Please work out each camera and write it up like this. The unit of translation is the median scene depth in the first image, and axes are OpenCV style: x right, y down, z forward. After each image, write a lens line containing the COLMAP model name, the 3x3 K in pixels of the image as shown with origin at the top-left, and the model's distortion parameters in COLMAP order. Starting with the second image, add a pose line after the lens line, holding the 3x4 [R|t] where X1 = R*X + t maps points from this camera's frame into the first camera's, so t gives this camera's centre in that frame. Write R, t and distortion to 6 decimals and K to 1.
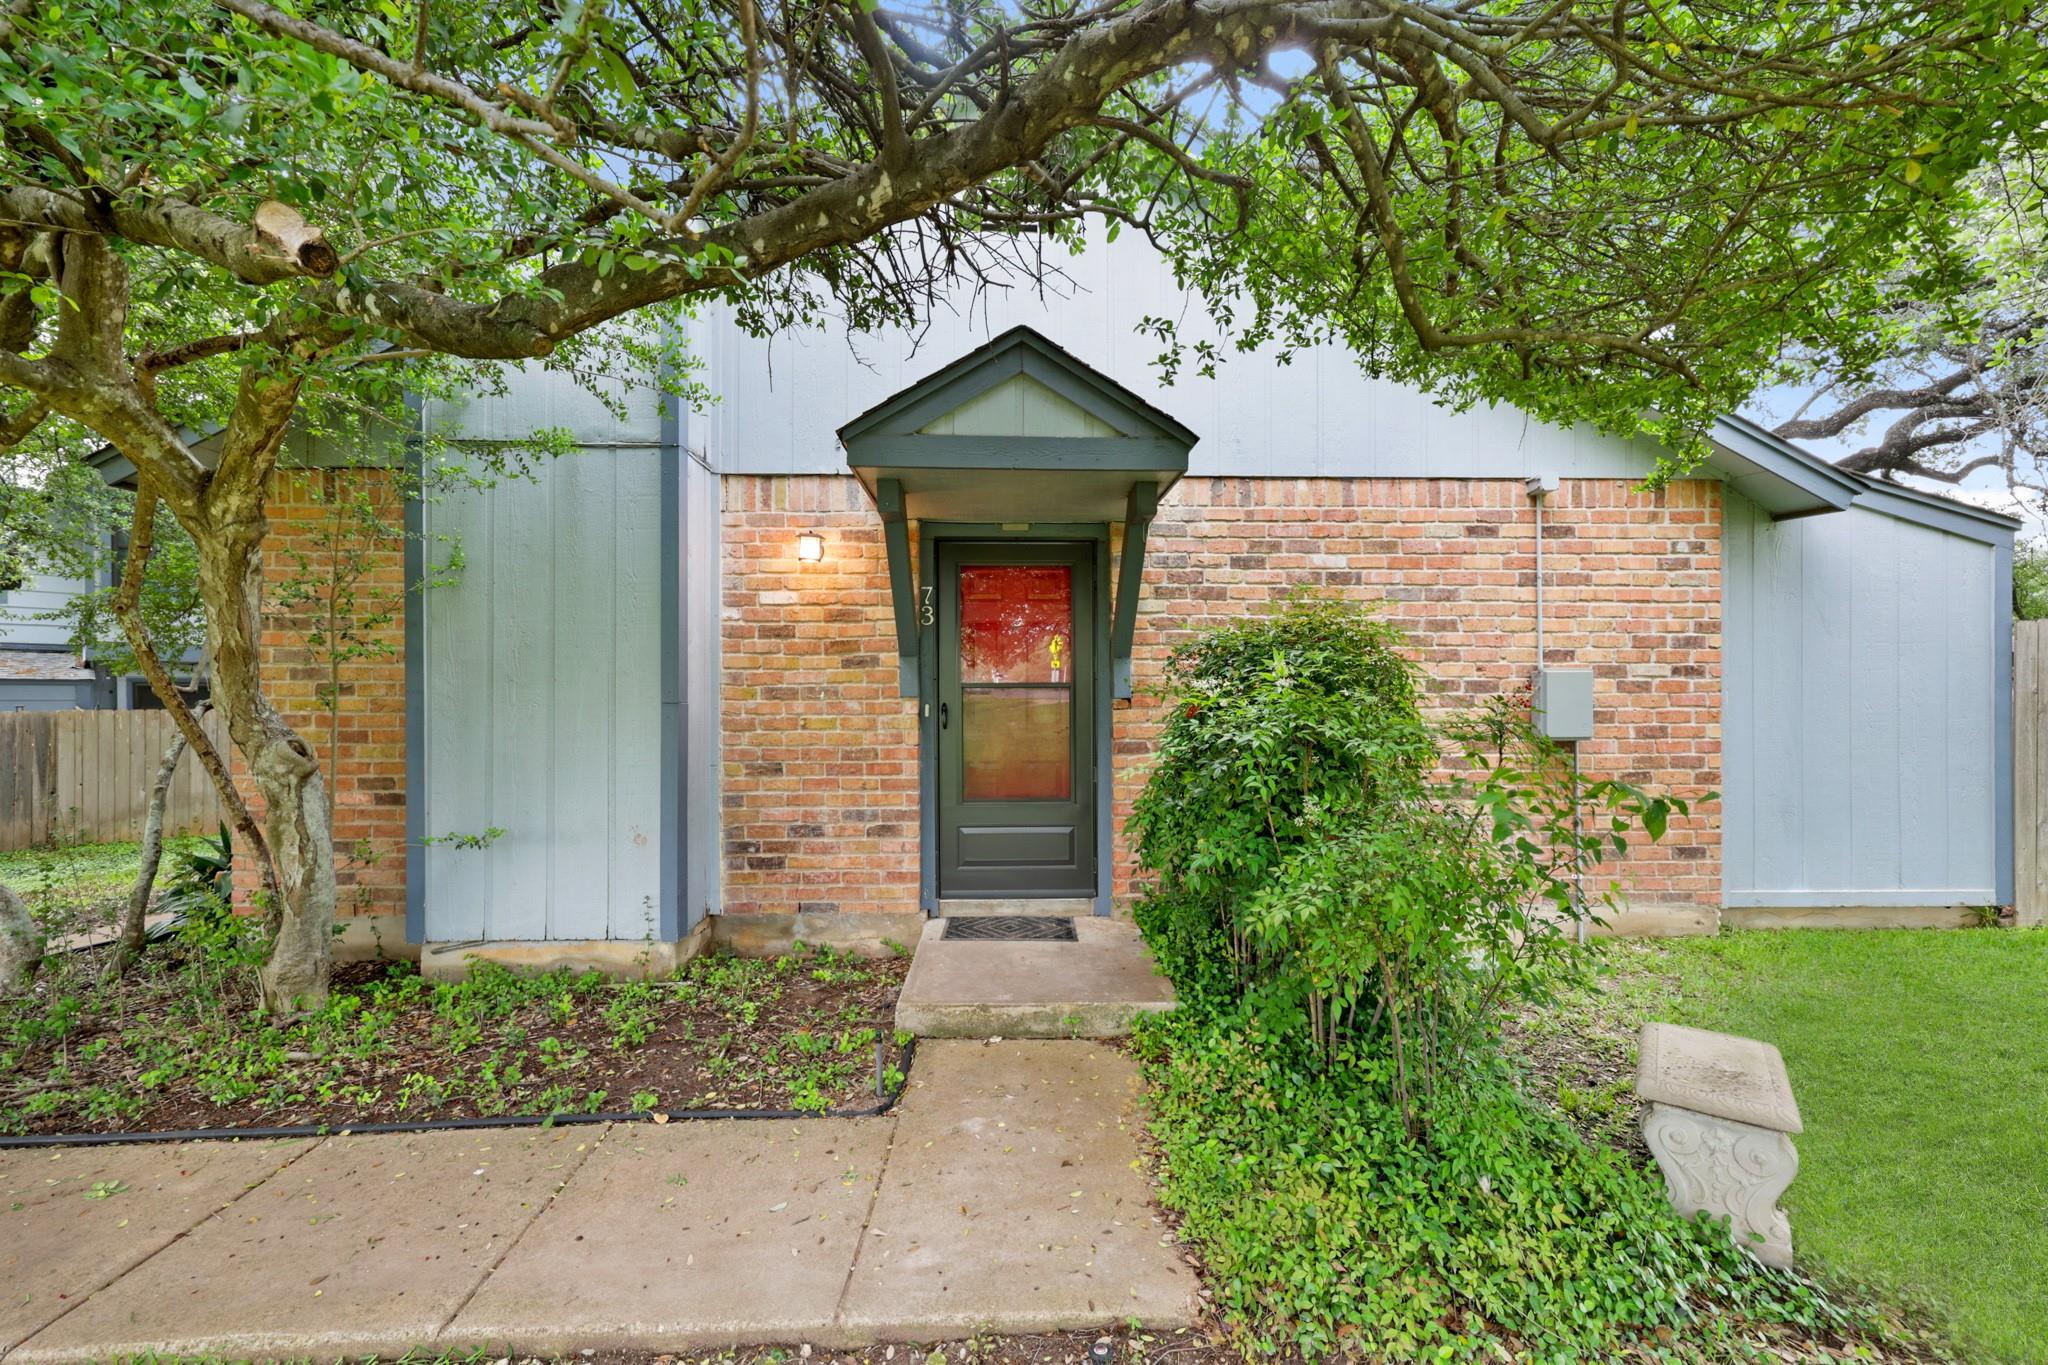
lens RADIAL K [[827.4, 0, 1025.9], [0, 827.4, 697.9], [0, 0, 1]] dist [0.002867, -0.000448]
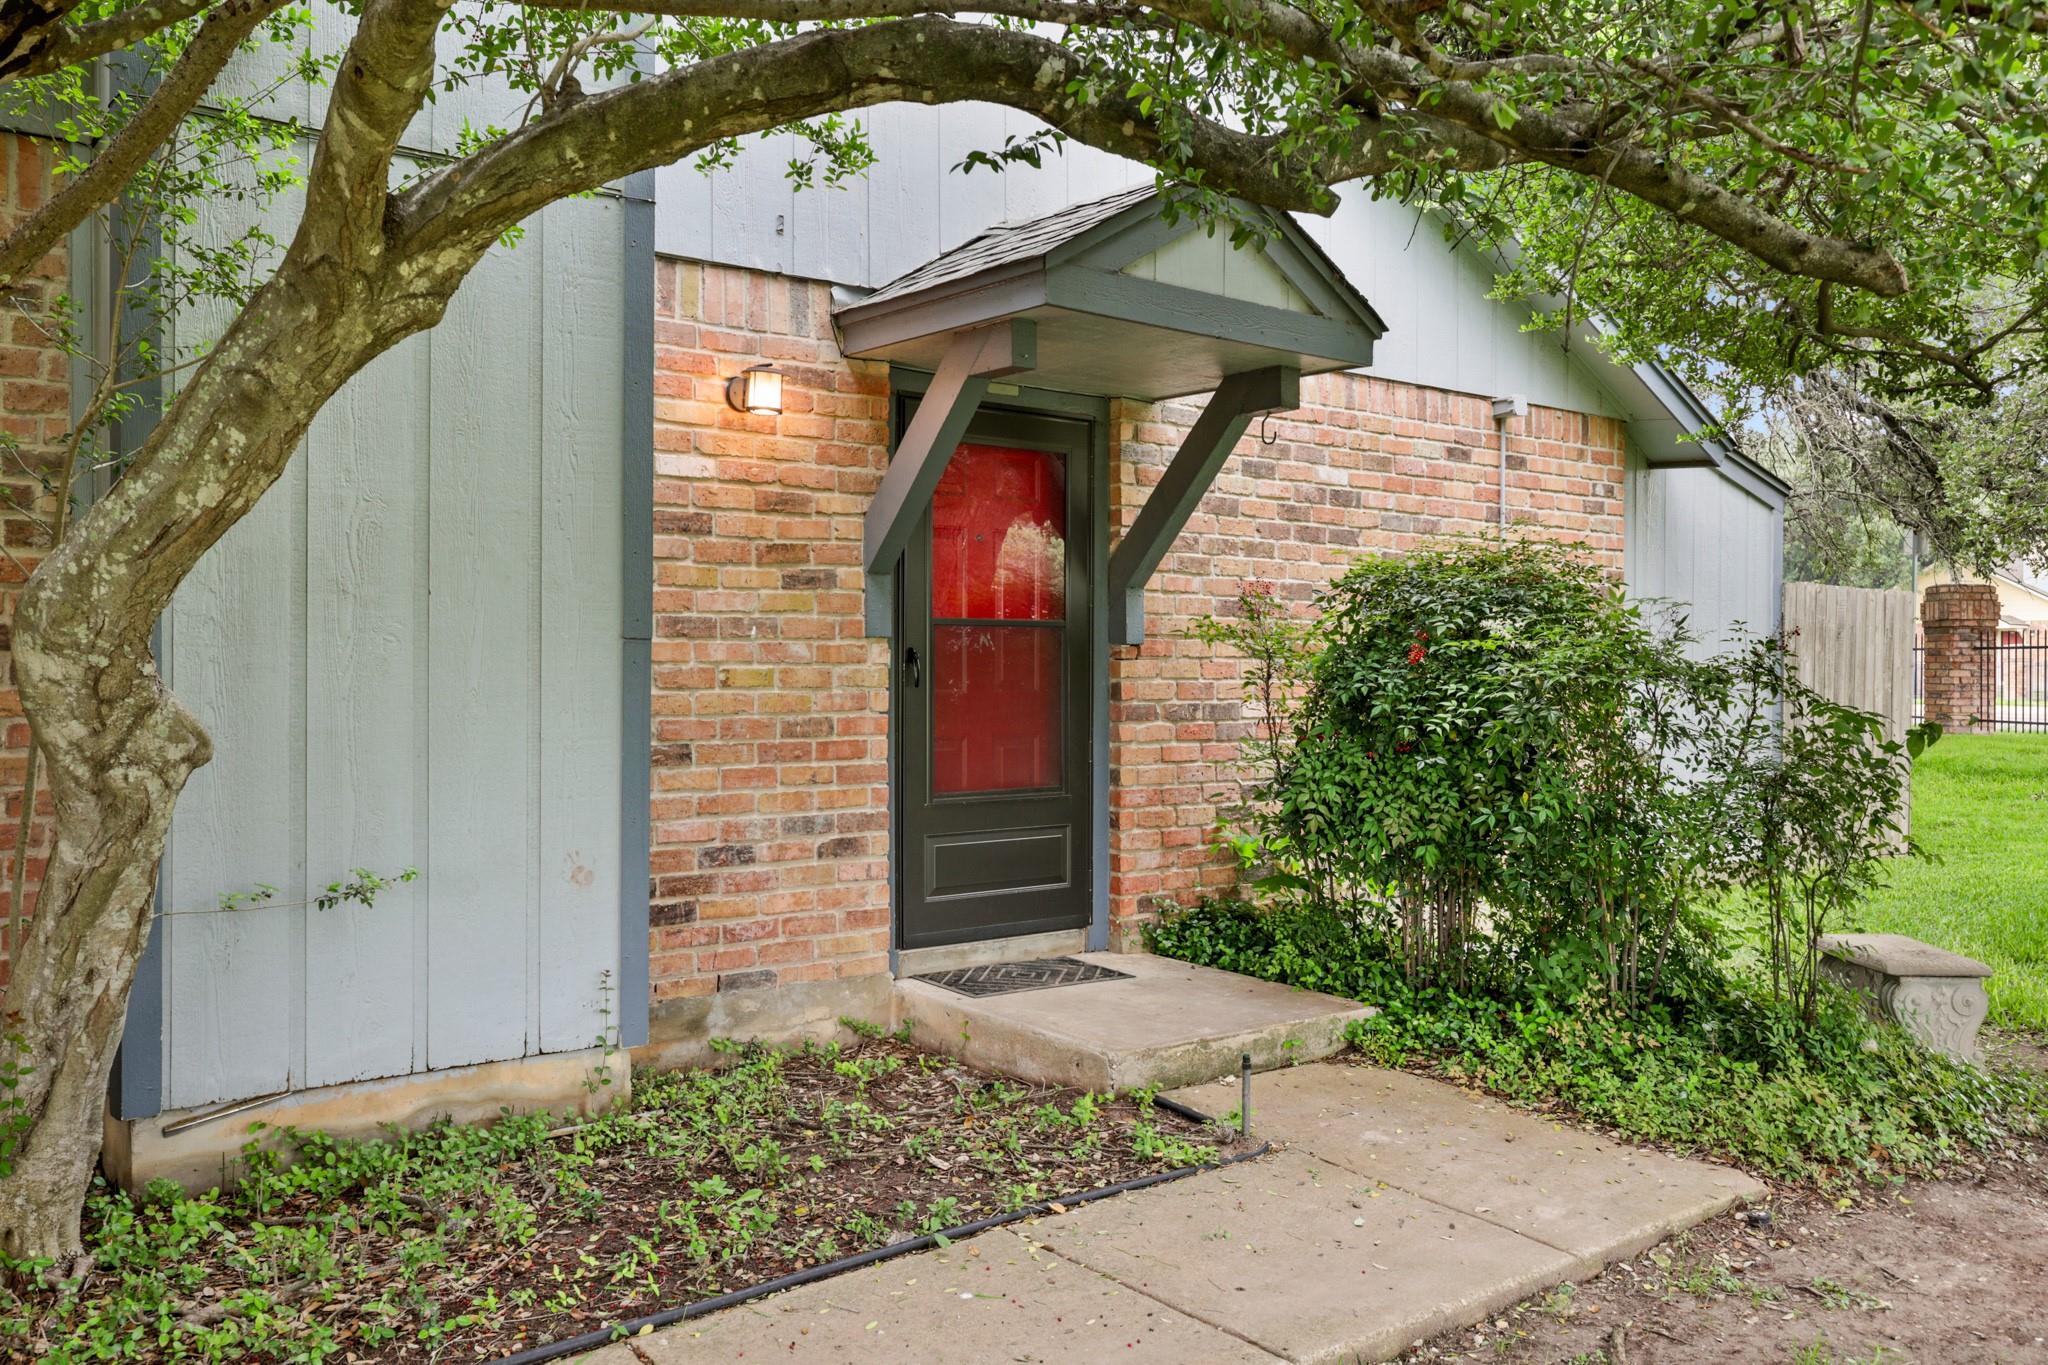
lens RADIAL K [[1563.8, 0, 1018.4], [0, 1563.8, 674.1], [0, 0, 1]] dist [0.004697, -0.004916]
pose [[0.816110, 0.003444, 0.577887, -0.753363], [-0.006733, 0.999971, 0.003550, 0.022384], [-0.577858, -0.006788, 0.816109, -0.054744]]
